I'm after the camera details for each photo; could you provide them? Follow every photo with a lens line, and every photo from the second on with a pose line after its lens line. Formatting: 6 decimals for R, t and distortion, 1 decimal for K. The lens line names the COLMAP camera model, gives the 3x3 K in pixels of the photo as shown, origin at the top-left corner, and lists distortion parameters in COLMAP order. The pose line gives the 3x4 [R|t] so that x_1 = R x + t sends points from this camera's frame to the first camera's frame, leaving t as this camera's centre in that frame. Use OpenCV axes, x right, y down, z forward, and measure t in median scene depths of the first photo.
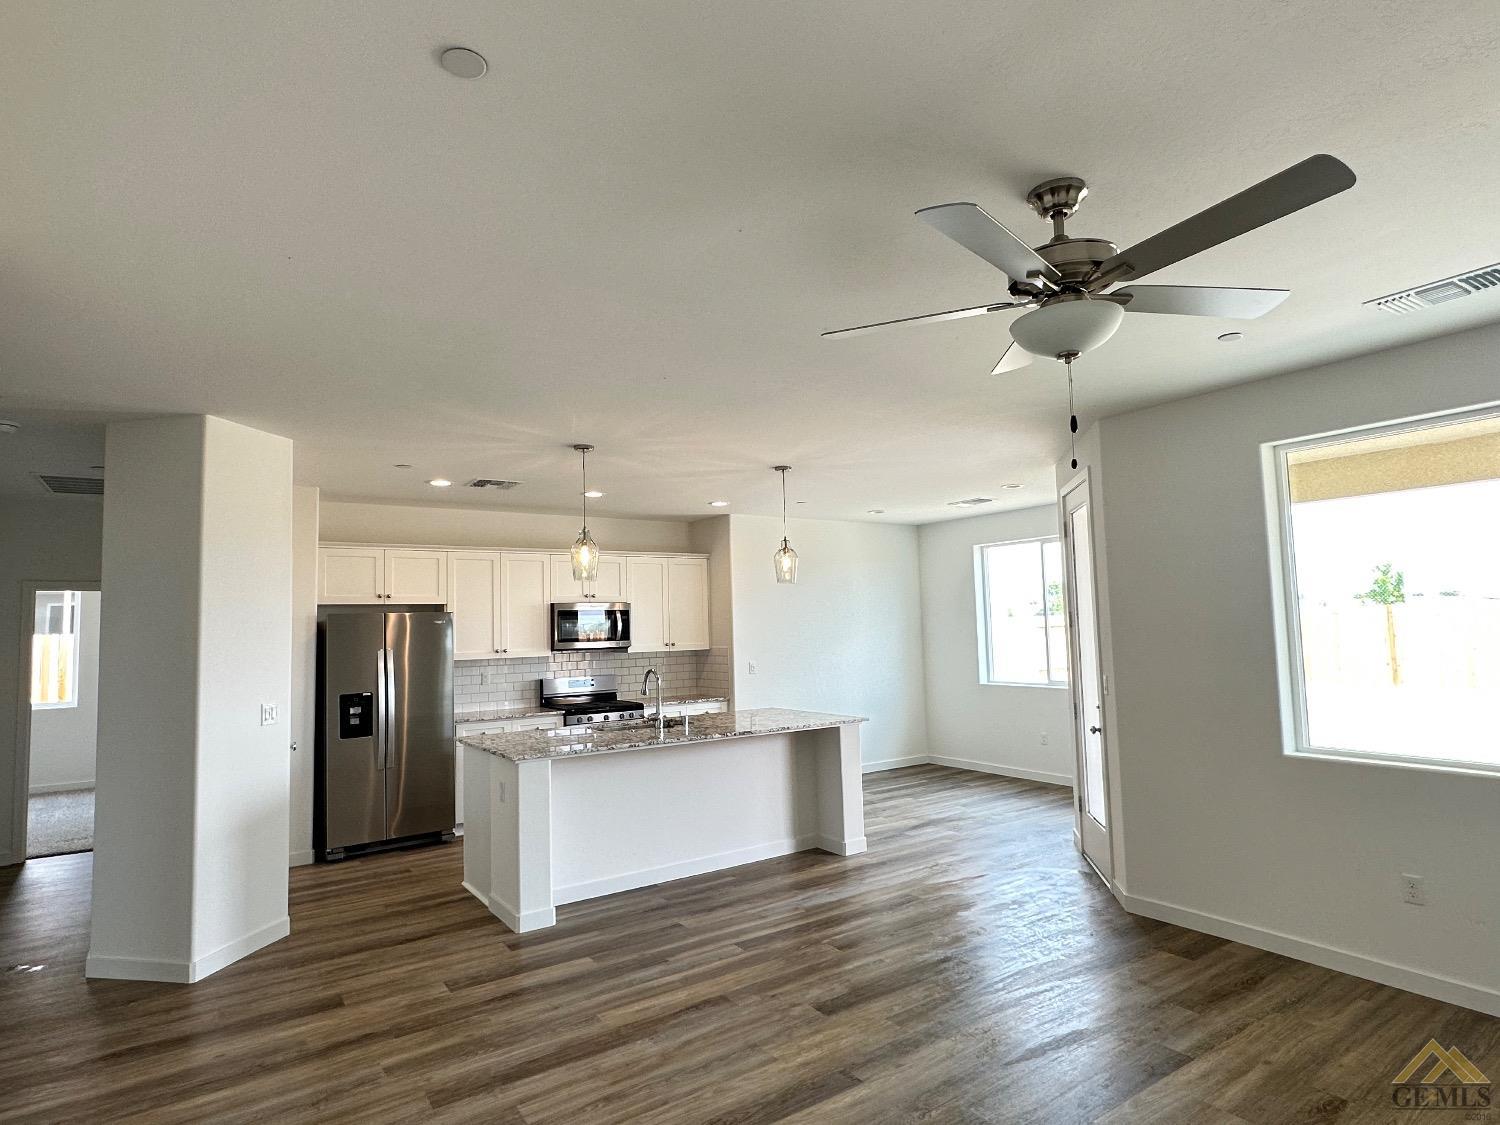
lens RADIAL K [[816.3, 0, 745.9], [0, 816.3, 566.4], [0, 0, 1]] dist [-0.001033, -0.000629]
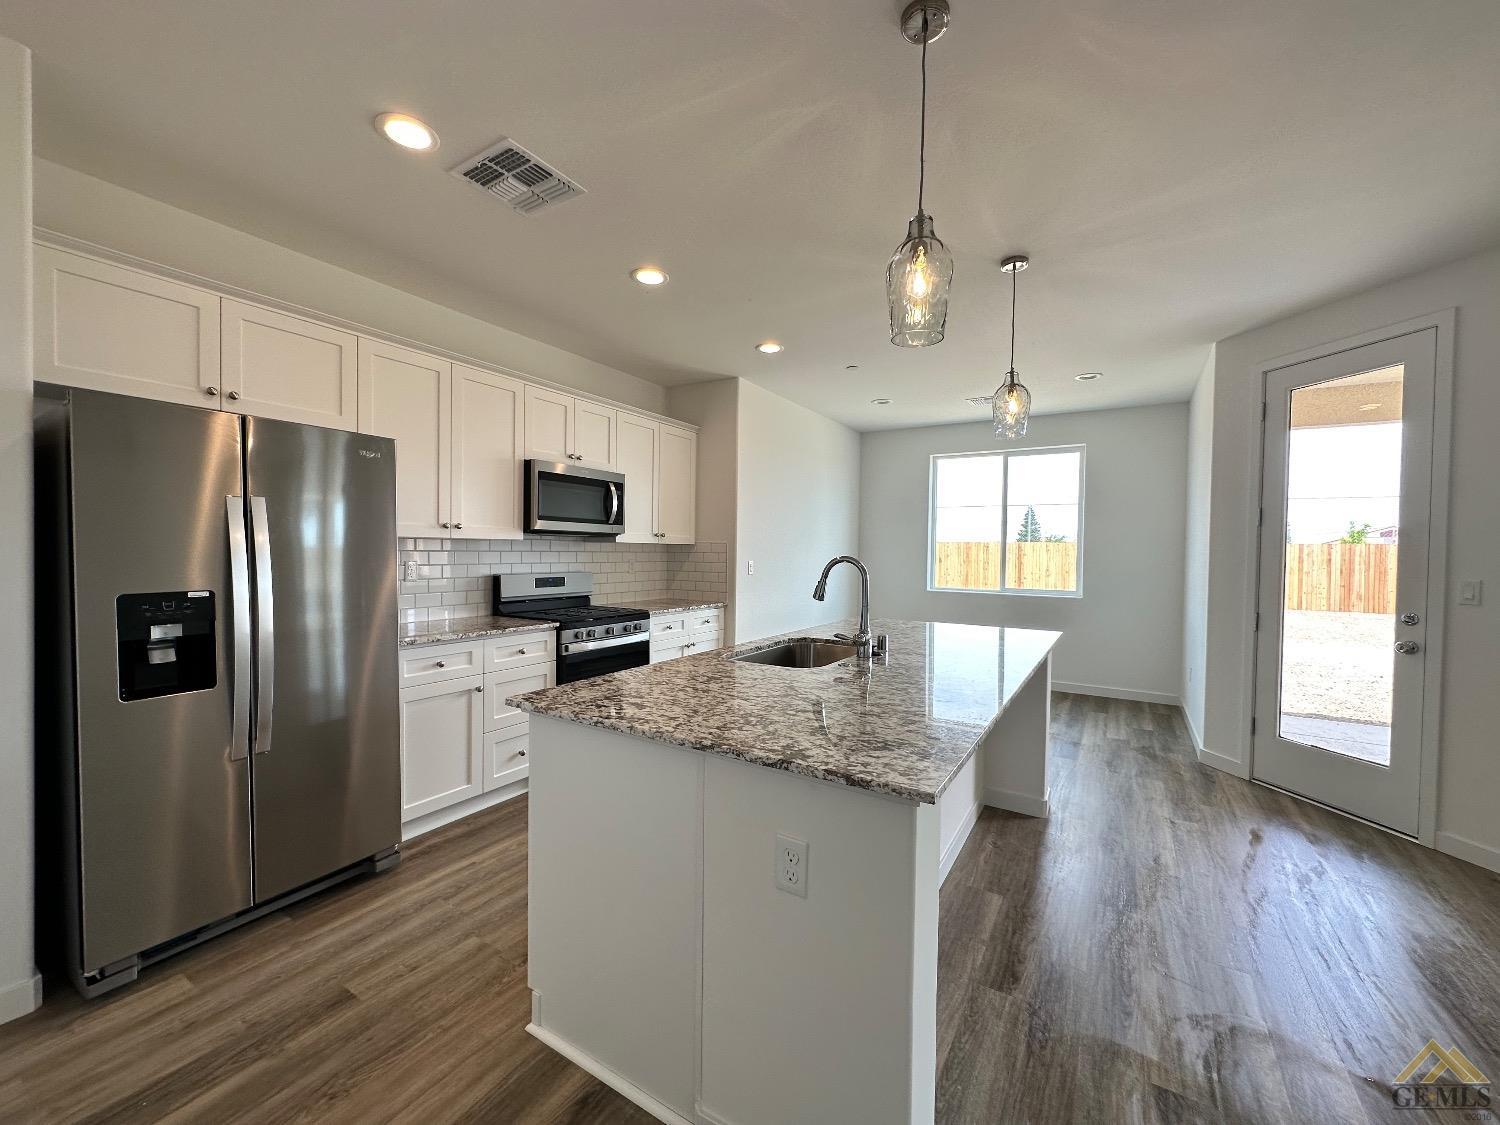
lens RADIAL K [[597.3, 0, 747.0], [0, 597.3, 562.4], [0, 0, 1]] dist [-0.001712, 0.000303]
pose [[0.915320, 0.032222, 0.401435, -0.277326], [-0.069605, 0.994451, 0.078886, 0.080559], [-0.396666, -0.100148, 0.912484, 0.508055]]
